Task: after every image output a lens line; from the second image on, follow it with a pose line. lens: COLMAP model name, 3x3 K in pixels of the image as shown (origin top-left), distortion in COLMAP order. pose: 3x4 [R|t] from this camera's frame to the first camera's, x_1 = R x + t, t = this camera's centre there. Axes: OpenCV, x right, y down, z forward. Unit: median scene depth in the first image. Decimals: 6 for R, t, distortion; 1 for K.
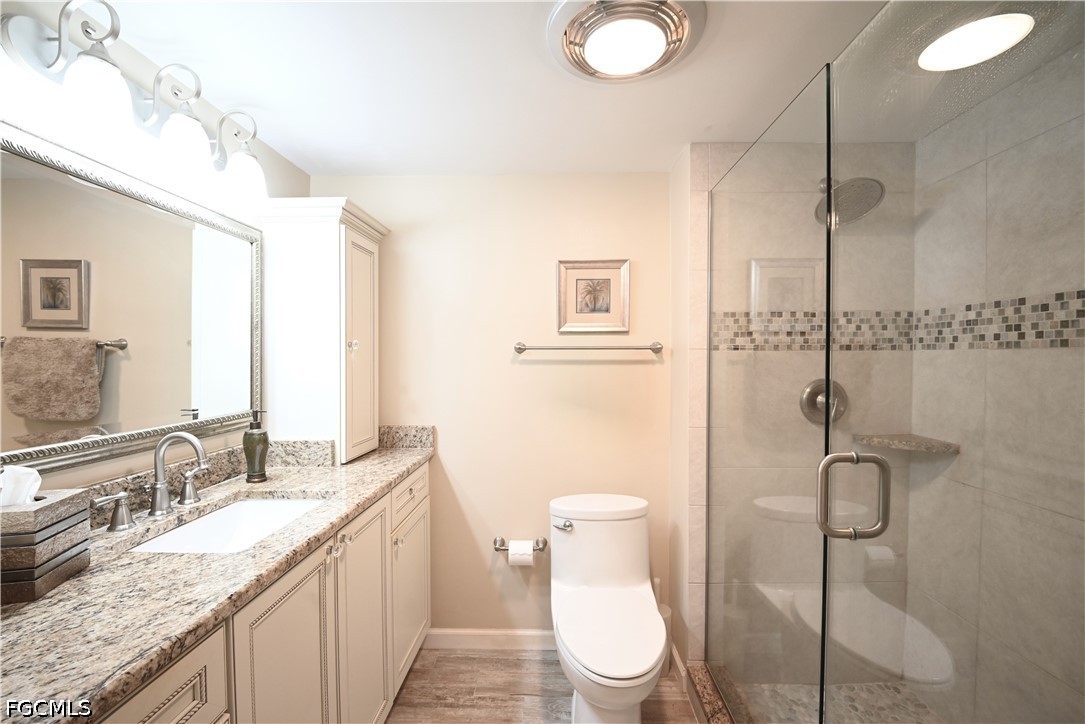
lens RADIAL K [[450.0, 0, 546.5], [0, 450.0, 363.4], [0, 0, 1]] dist [0.001265, -0.011877]
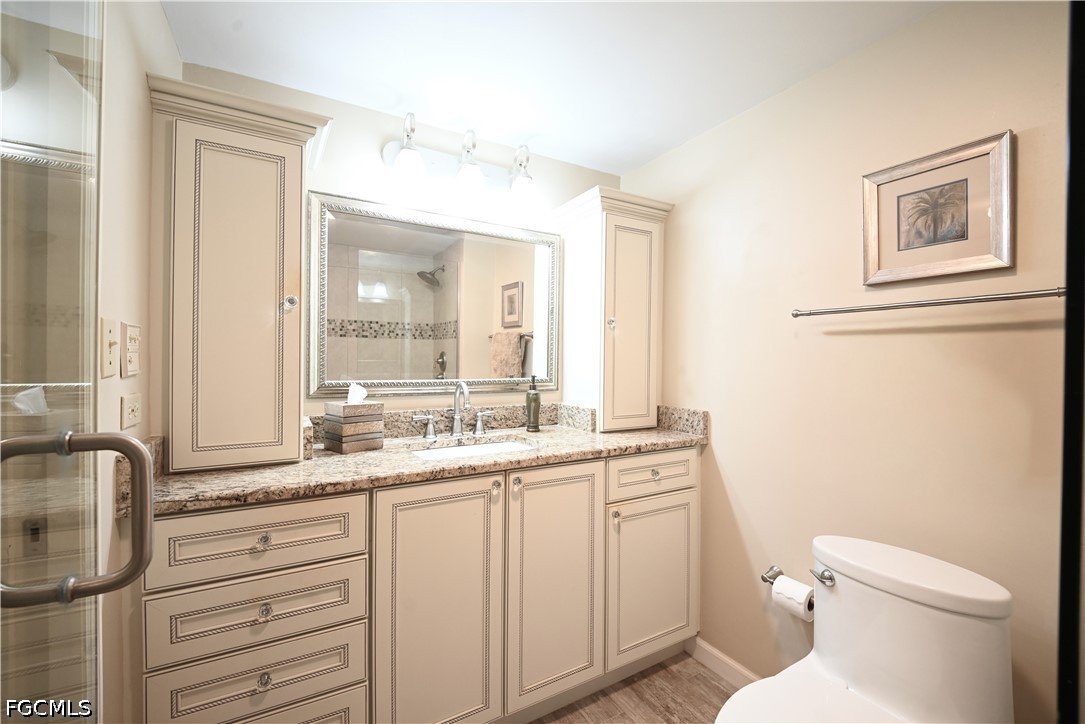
lens RADIAL K [[443.6, 0, 542.5], [0, 443.6, 362.0], [0, 0, 1]] dist [0.007098, -0.015027]
pose [[0.529369, 0.009094, -0.848343, 0.366571], [-0.019758, 0.999803, -0.001611, 0.057350], [0.848162, 0.017615, 0.529444, 0.302290]]
